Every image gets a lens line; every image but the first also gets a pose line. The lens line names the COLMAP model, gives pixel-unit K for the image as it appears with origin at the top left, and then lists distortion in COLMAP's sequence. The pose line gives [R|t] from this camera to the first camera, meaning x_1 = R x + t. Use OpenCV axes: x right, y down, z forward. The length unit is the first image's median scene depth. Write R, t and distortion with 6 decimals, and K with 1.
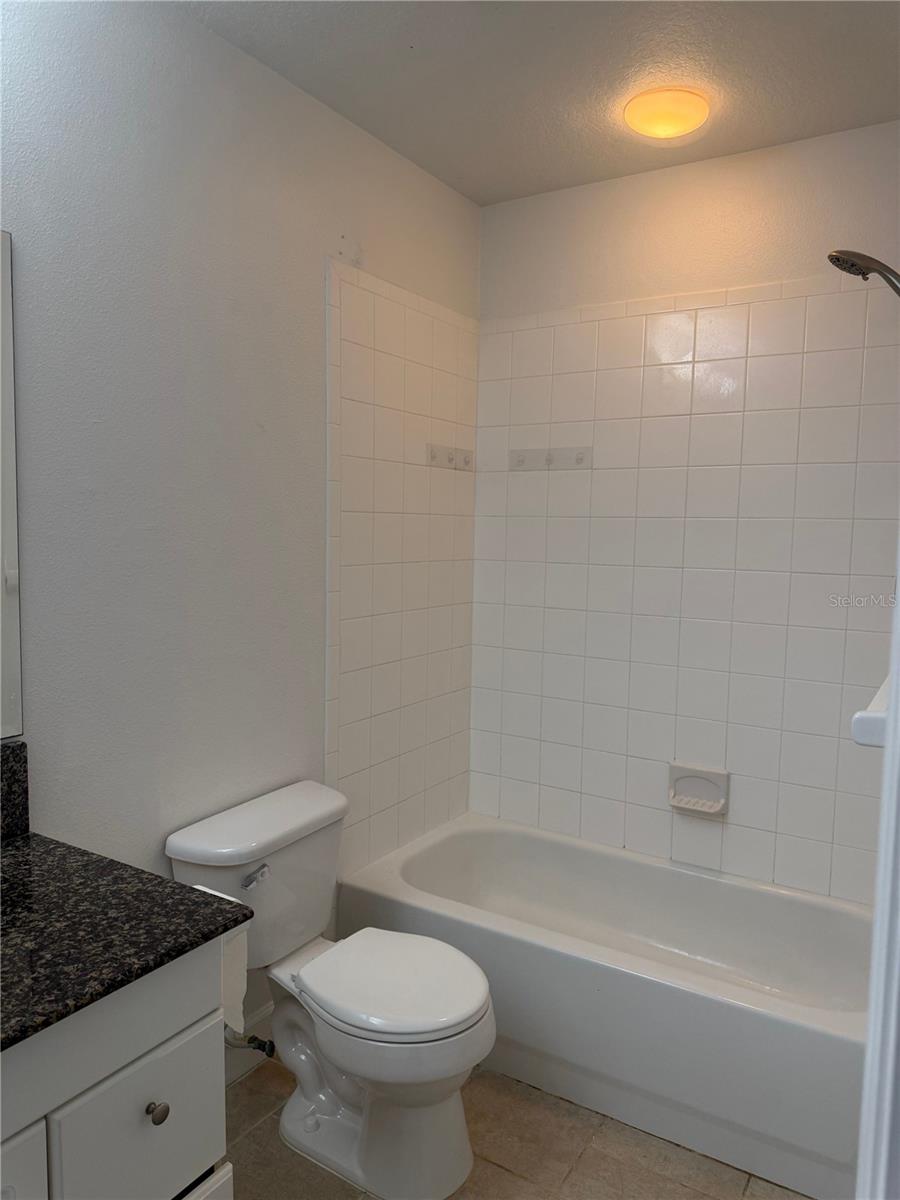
lens RADIAL K [[859.9, 0, 450.0], [0, 859.9, 600.0], [0, 0, 1]] dist [0.018097, -0.004040]
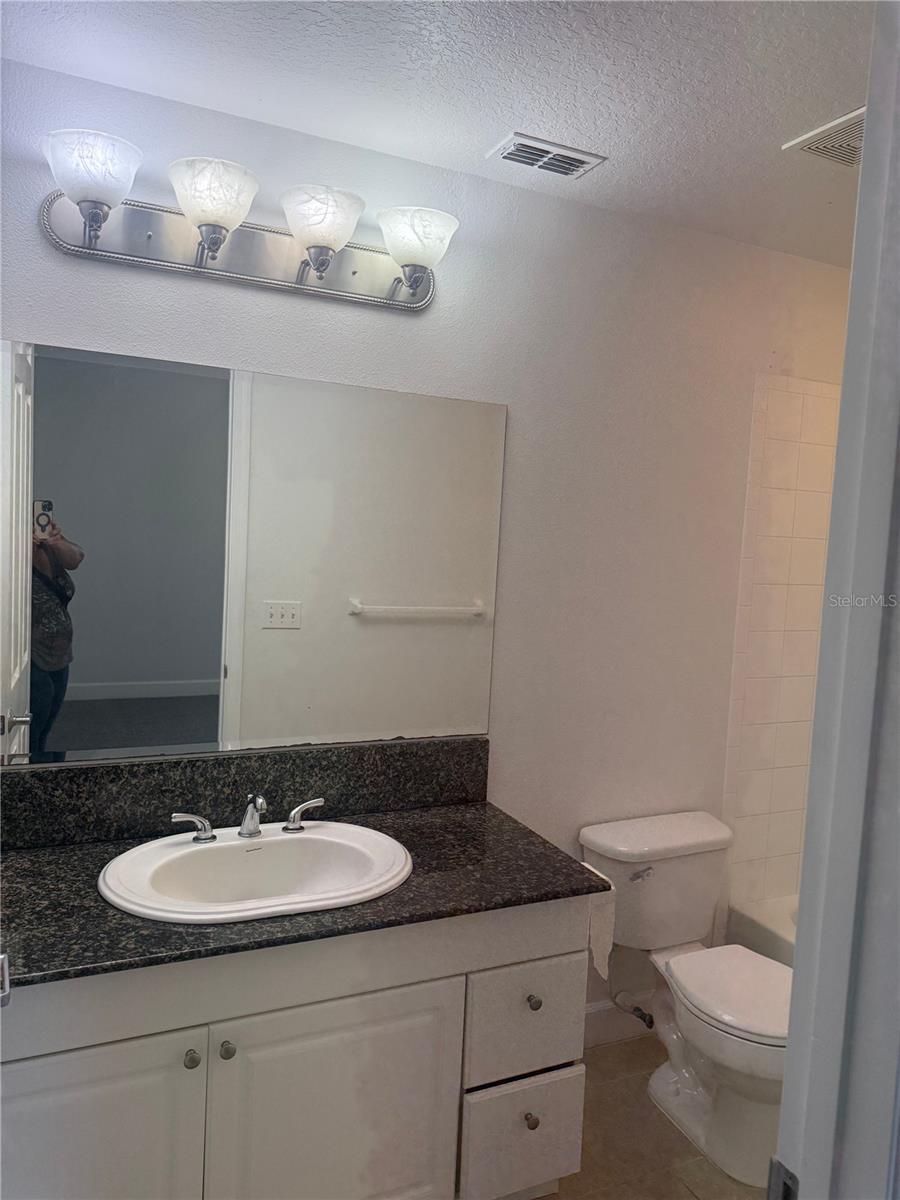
lens RADIAL K [[859.9, 0, 450.0], [0, 859.9, 600.0], [0, 0, 1]] dist [0.018097, -0.004040]
pose [[0.834716, 0.069113, -0.546326, 0.240873], [-0.088260, 0.996058, -0.008844, -0.053768], [0.543561, 0.055601, 0.837526, -0.281930]]
